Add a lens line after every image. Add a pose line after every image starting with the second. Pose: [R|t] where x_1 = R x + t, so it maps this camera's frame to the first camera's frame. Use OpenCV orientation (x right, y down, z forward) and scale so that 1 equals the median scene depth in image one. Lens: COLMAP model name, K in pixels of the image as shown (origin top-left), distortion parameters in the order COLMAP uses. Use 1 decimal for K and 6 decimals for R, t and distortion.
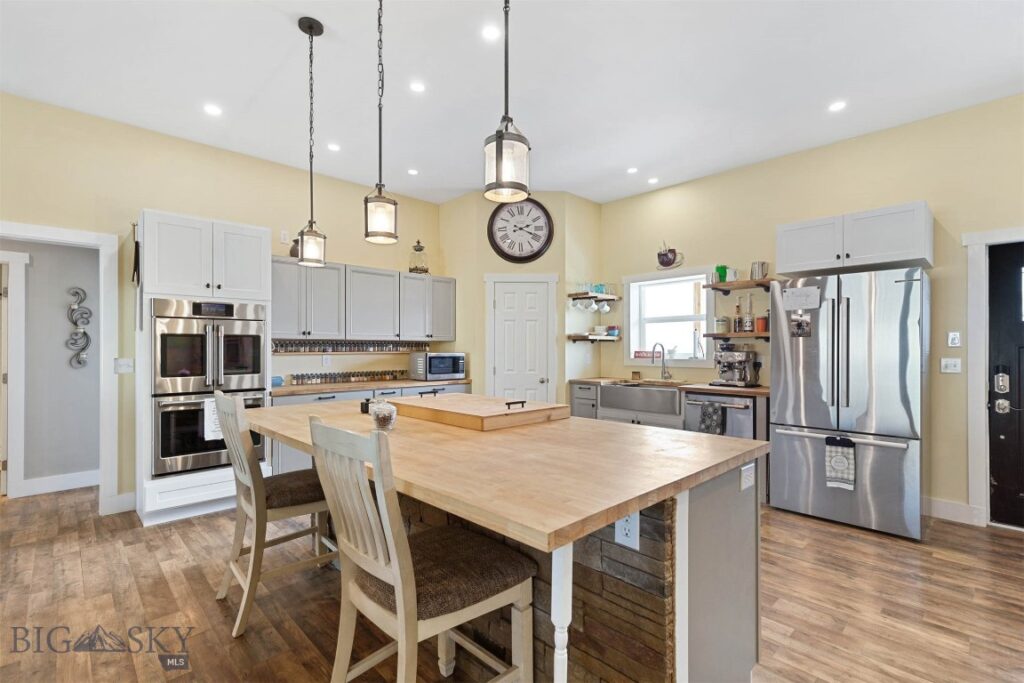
lens RADIAL K [[463.3, 0, 511.7], [0, 463.3, 348.5], [0, 0, 1]] dist [0.009741, -0.000979]
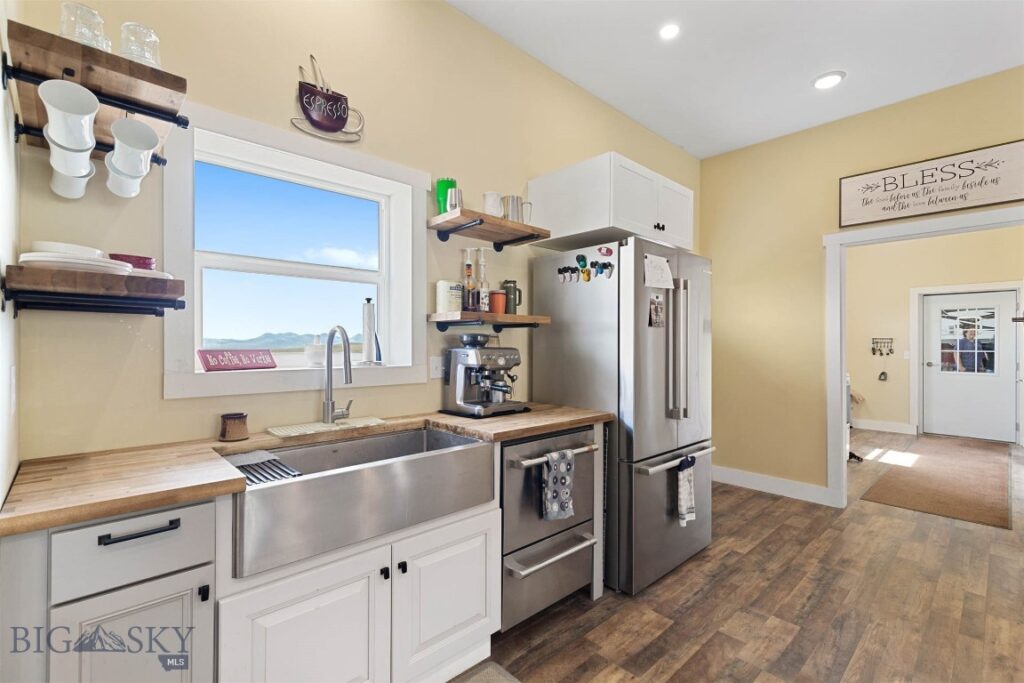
lens RADIAL K [[463.3, 0, 517.1], [0, 463.3, 341.5], [0, 0, 1]] dist [0.009741, -0.000979]
pose [[0.004102, 0.004744, 0.999980, -0.054456], [-0.004244, 0.999980, -0.004727, 0.000922], [-0.999983, -0.004225, 0.004122, 0.895967]]
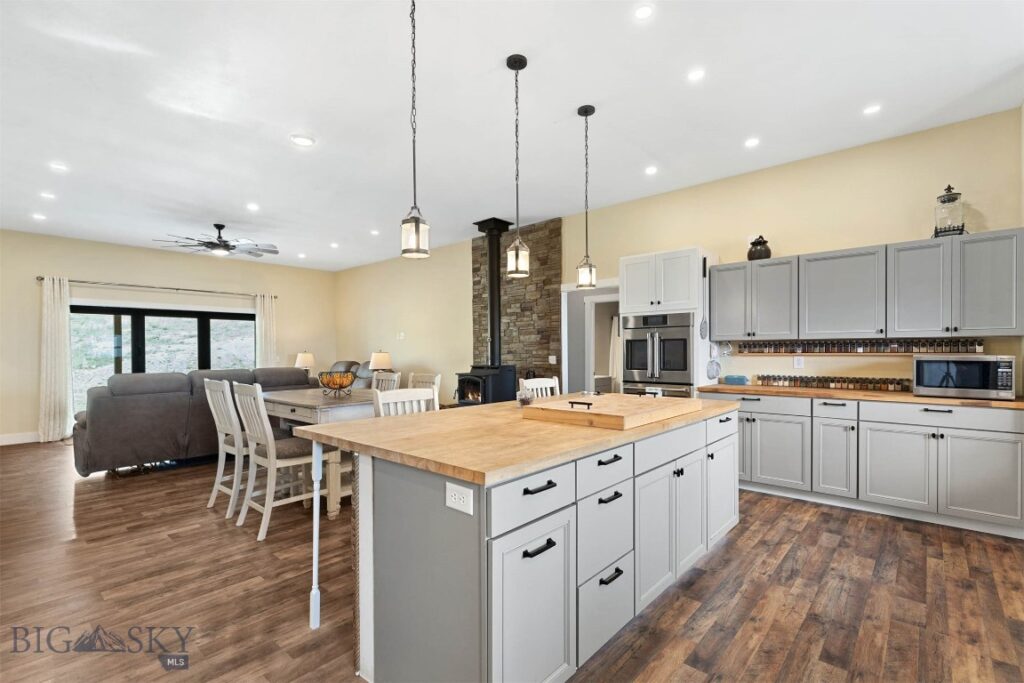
lens RADIAL K [[463.3, 0, 511.1], [0, 463.3, 356.8], [0, 0, 1]] dist [0.009741, -0.000979]
pose [[0.075255, 0.012402, -0.997087, 0.479877], [0.004604, 0.999908, 0.012785, 0.000529], [0.997154, -0.005553, 0.075191, 0.364636]]
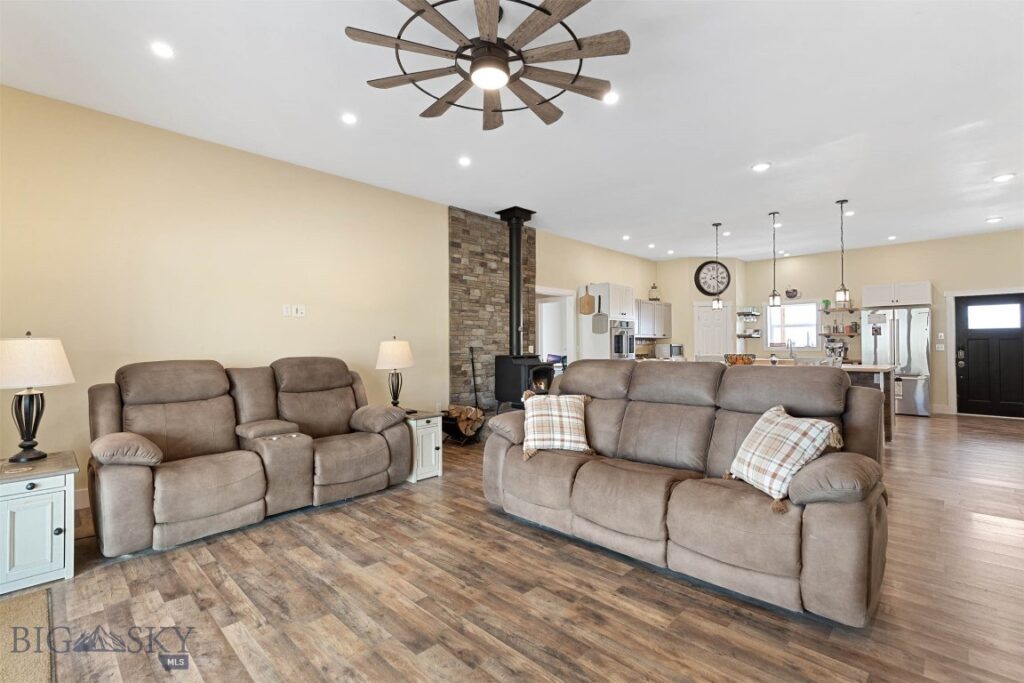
lens RADIAL K [[463.3, 0, 510.0], [0, 463.3, 342.4], [0, 0, 1]] dist [0.009741, -0.000979]
pose [[0.999488, -0.003211, 0.031848, -0.944098], [0.003465, 0.999963, -0.007916, 0.016479], [-0.031821, 0.008023, 0.999461, -0.931229]]
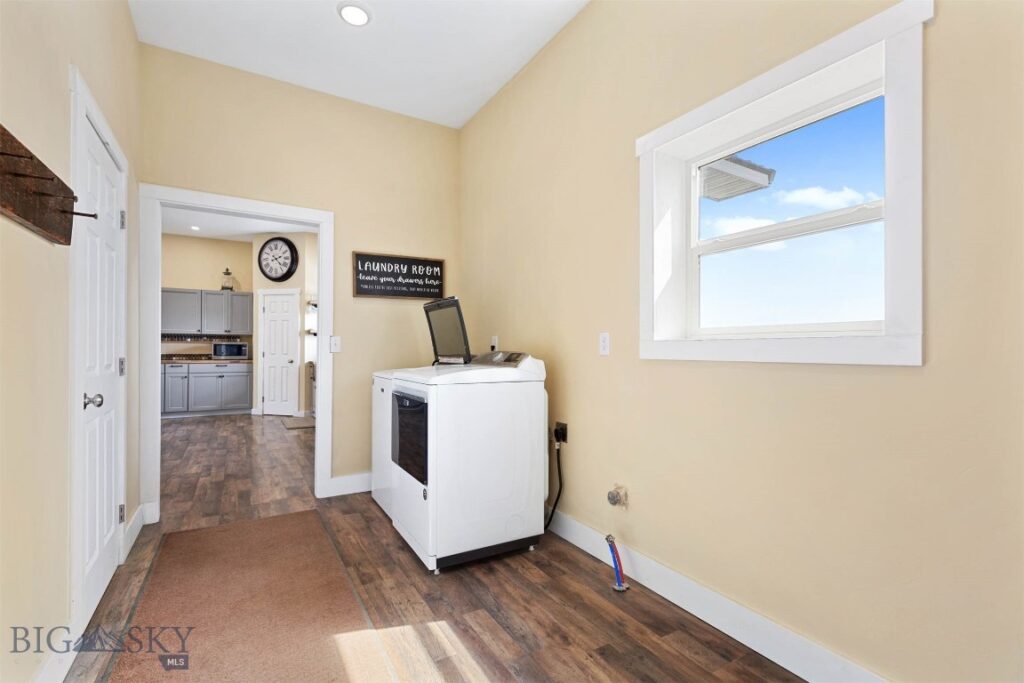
lens RADIAL K [[463.3, 0, 514.0], [0, 463.3, 344.6], [0, 0, 1]] dist [0.009741, -0.000979]
pose [[0.974085, 0.003033, -0.226163, 1.198194], [-0.005272, 0.999943, -0.009293, 0.029111], [0.226122, 0.010244, 0.974045, -0.302468]]
